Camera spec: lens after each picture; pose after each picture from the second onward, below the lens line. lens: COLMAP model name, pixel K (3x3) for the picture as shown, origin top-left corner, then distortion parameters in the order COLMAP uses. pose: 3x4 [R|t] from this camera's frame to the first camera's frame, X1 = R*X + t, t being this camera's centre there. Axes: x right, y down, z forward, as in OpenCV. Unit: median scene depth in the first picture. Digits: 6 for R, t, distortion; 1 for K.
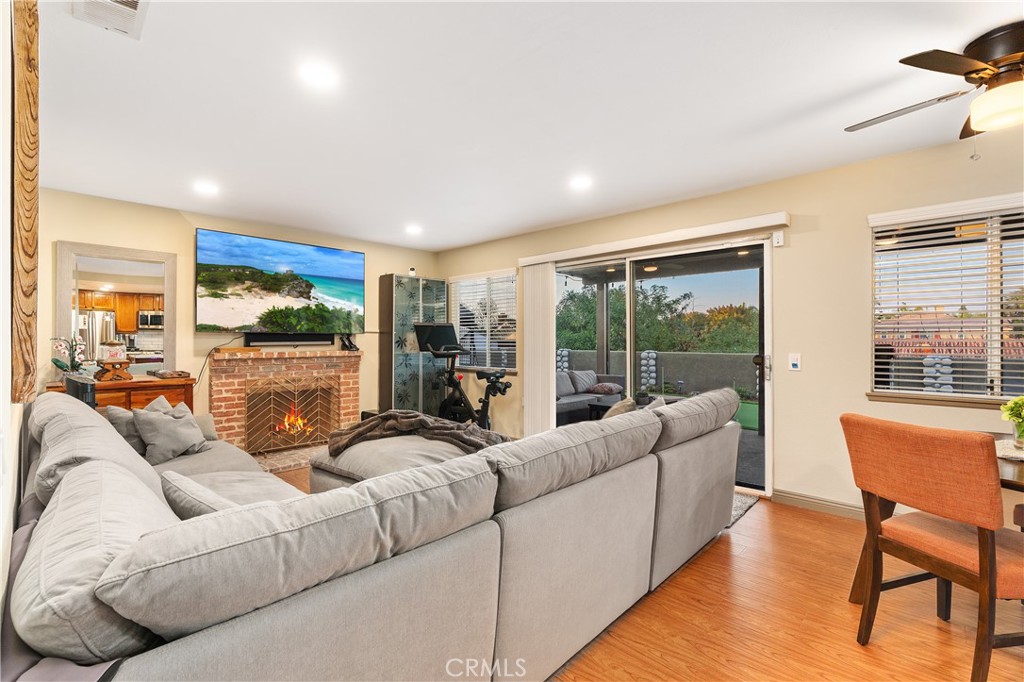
lens RADIAL K [[457.6, 0, 518.4], [0, 457.6, 339.0], [0, 0, 1]] dist [-0.015434, 0.000306]
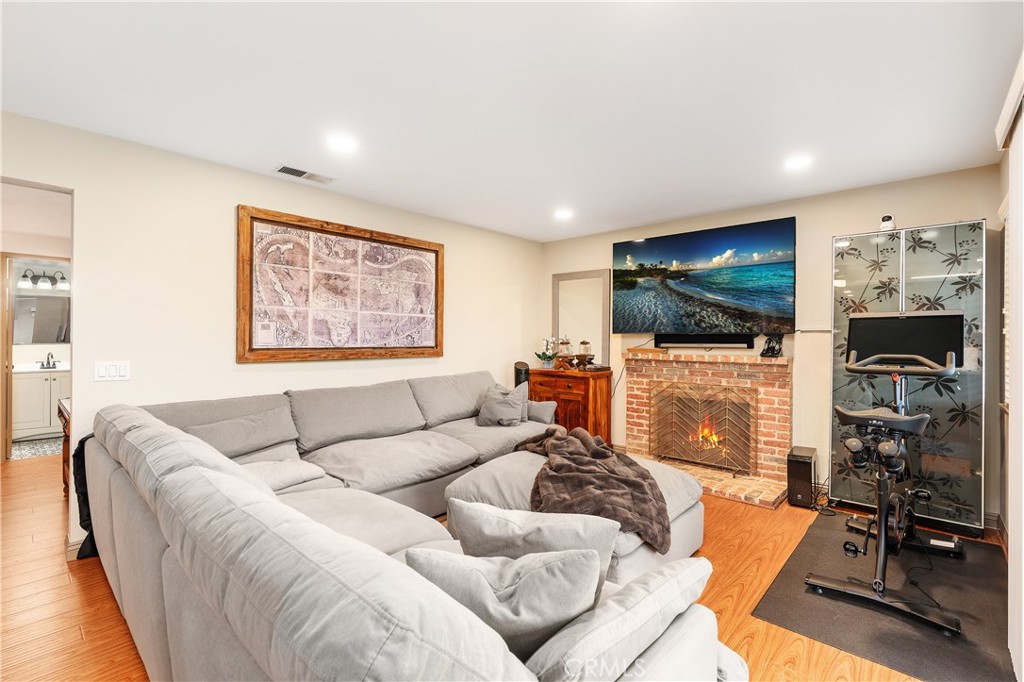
lens RADIAL K [[457.6, 0, 518.4], [0, 457.6, 339.0], [0, 0, 1]] dist [-0.015434, 0.000306]
pose [[0.019319, 0.001969, -0.999811, 0.370562], [-0.007359, 0.999971, 0.001827, -0.001838], [0.999786, 0.007322, 0.019333, 0.619409]]
